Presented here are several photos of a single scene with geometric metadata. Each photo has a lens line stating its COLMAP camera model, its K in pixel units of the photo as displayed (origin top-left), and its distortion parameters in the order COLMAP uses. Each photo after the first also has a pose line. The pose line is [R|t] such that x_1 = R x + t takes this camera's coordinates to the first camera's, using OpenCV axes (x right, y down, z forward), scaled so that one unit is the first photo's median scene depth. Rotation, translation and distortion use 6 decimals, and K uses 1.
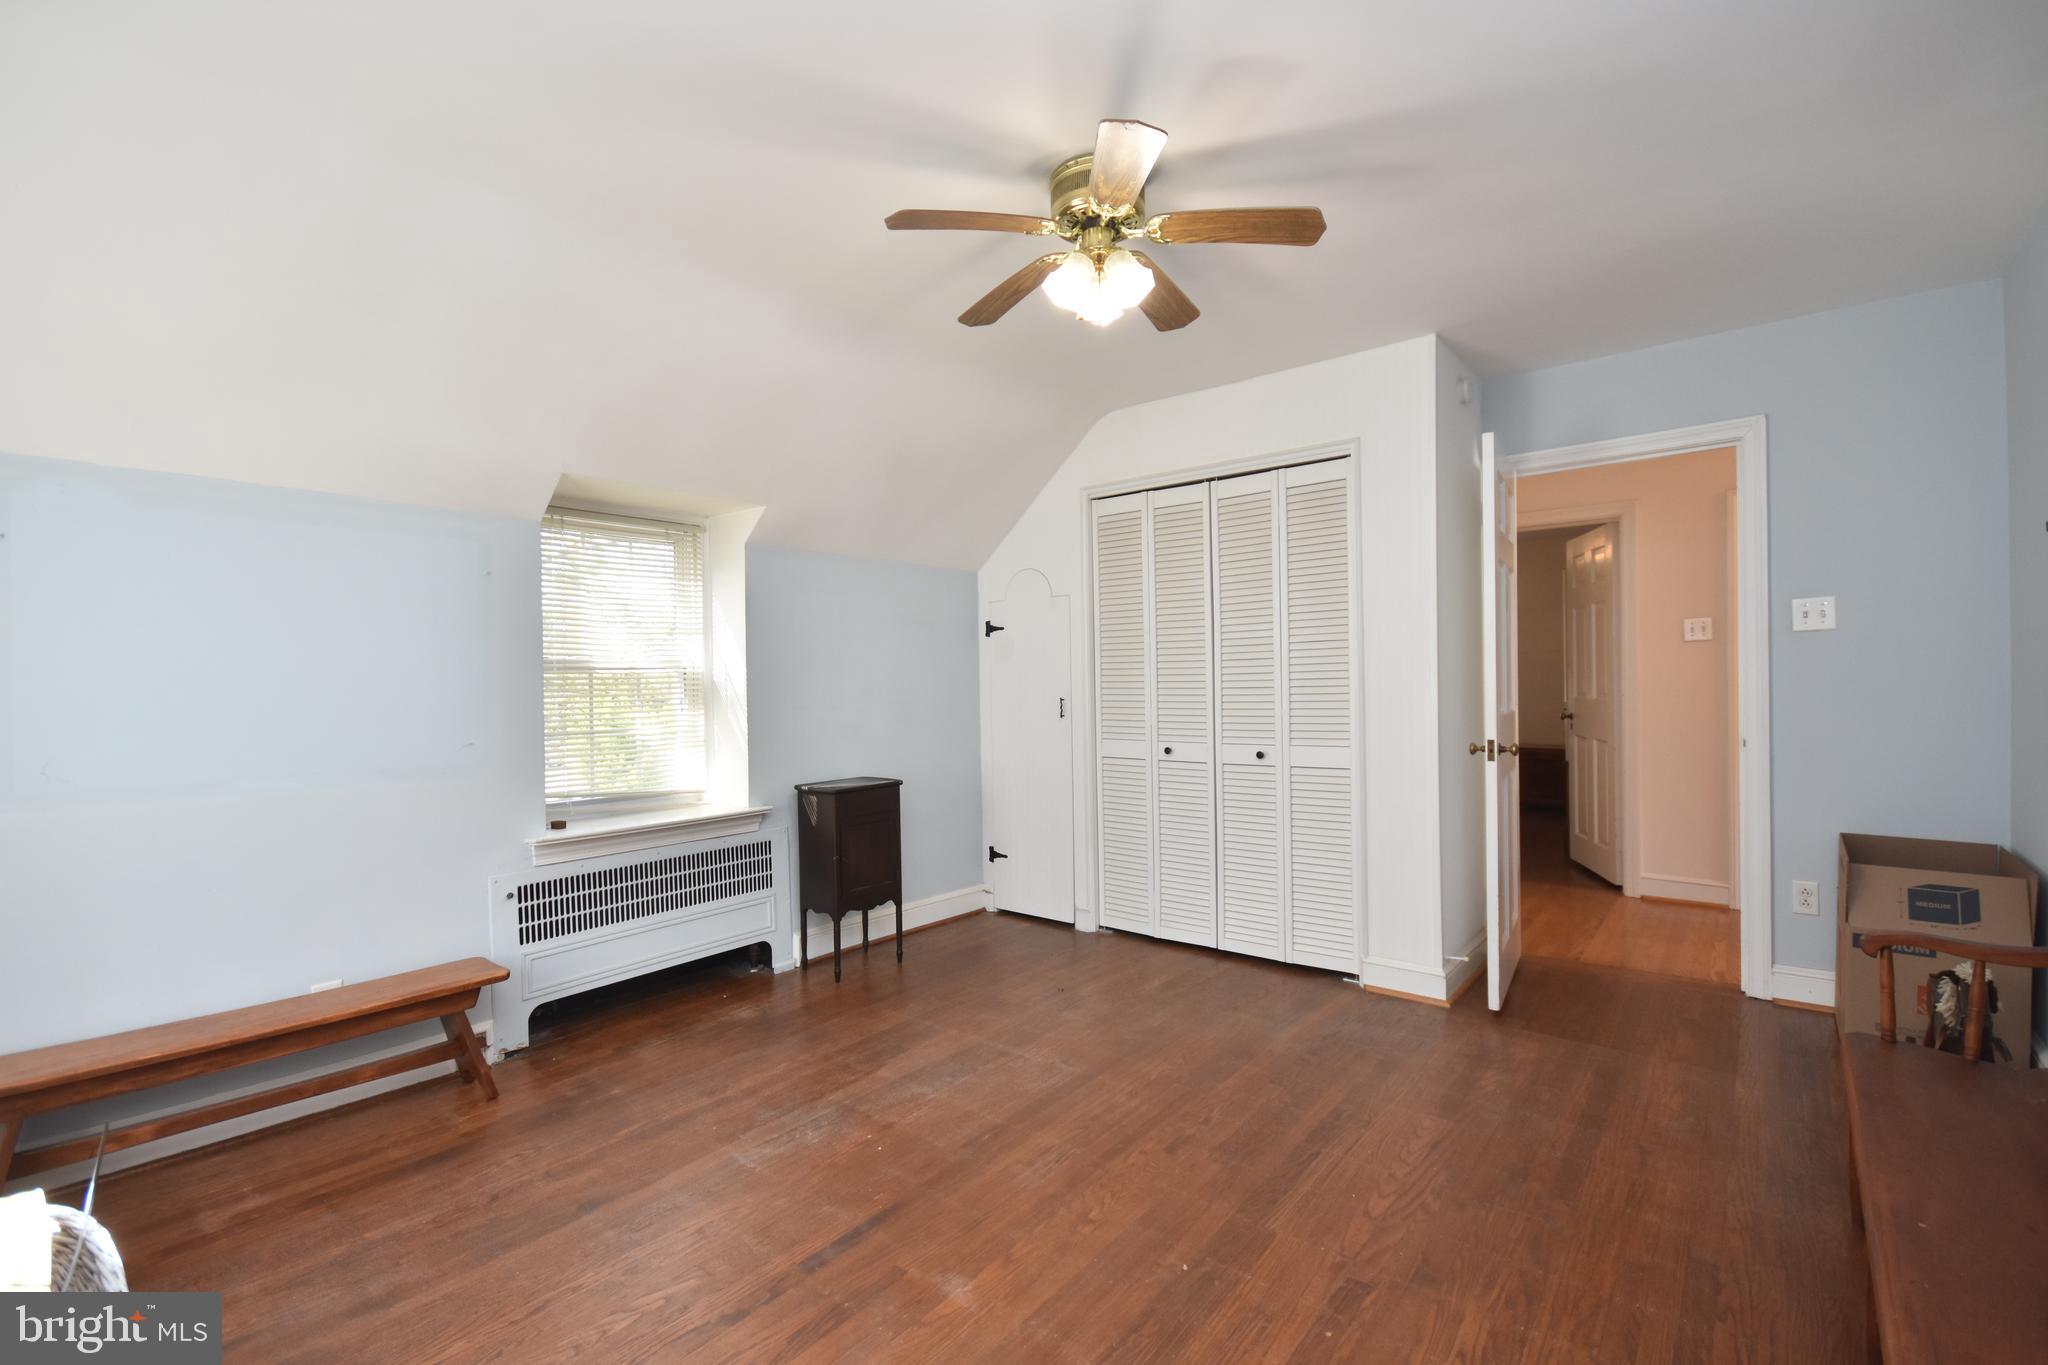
lens RADIAL K [[899.1, 0, 1032.9], [0, 899.1, 681.0], [0, 0, 1]] dist [0.009749, -0.011460]
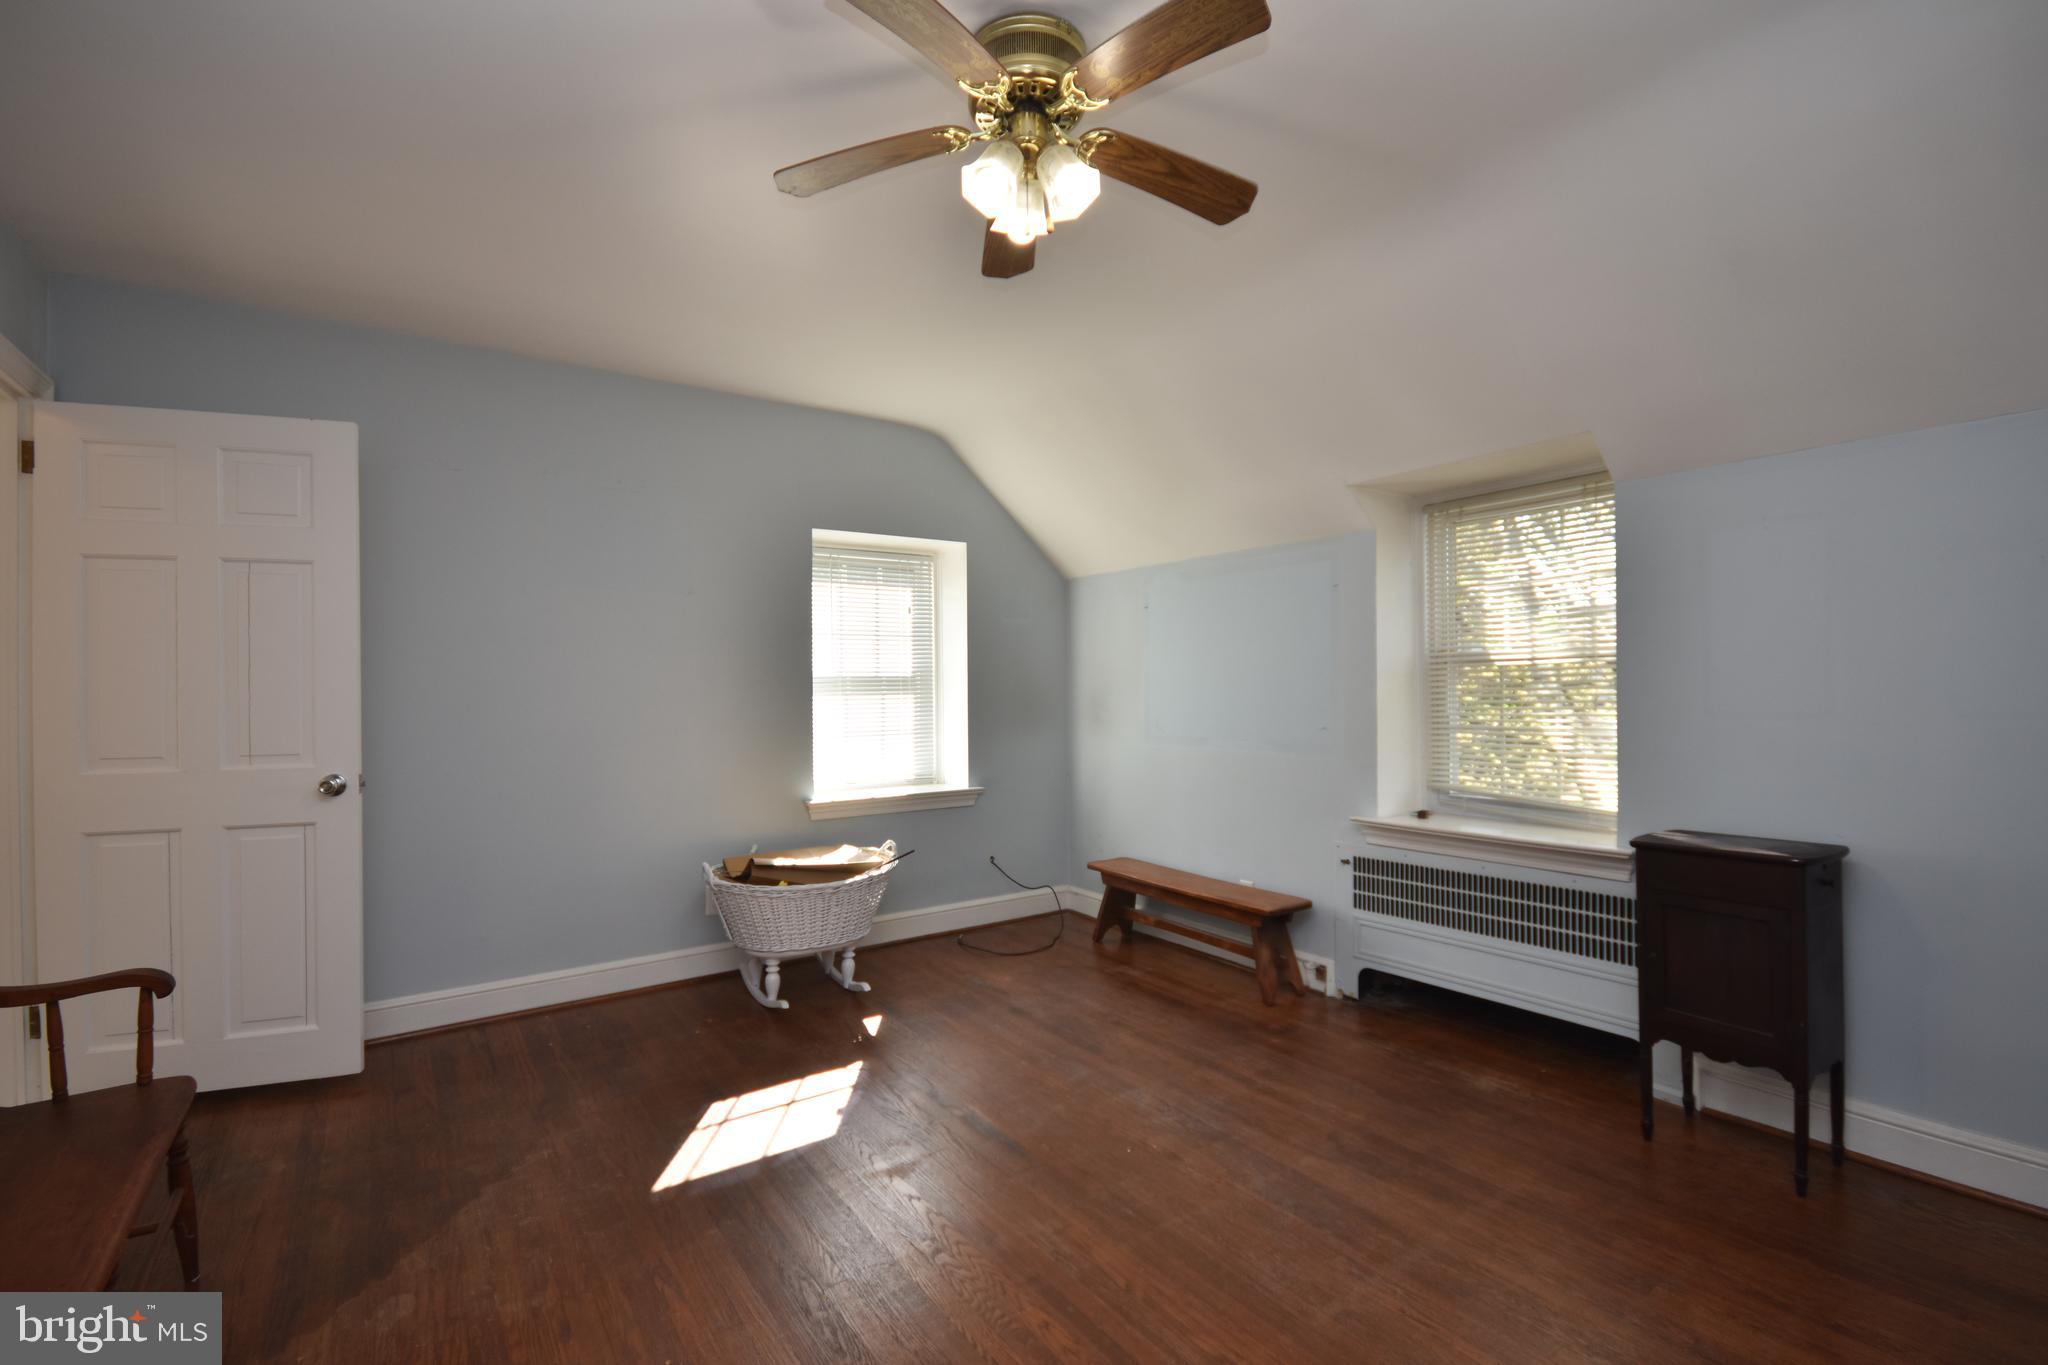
lens RADIAL K [[899.1, 0, 1028.8], [0, 899.1, 683.8], [0, 0, 1]] dist [0.009749, -0.011460]
pose [[-0.276664, 0.008689, -0.960927, 0.640869], [0.014849, 0.999878, 0.004766, -0.001931], [0.960852, -0.012950, -0.276759, 0.929118]]
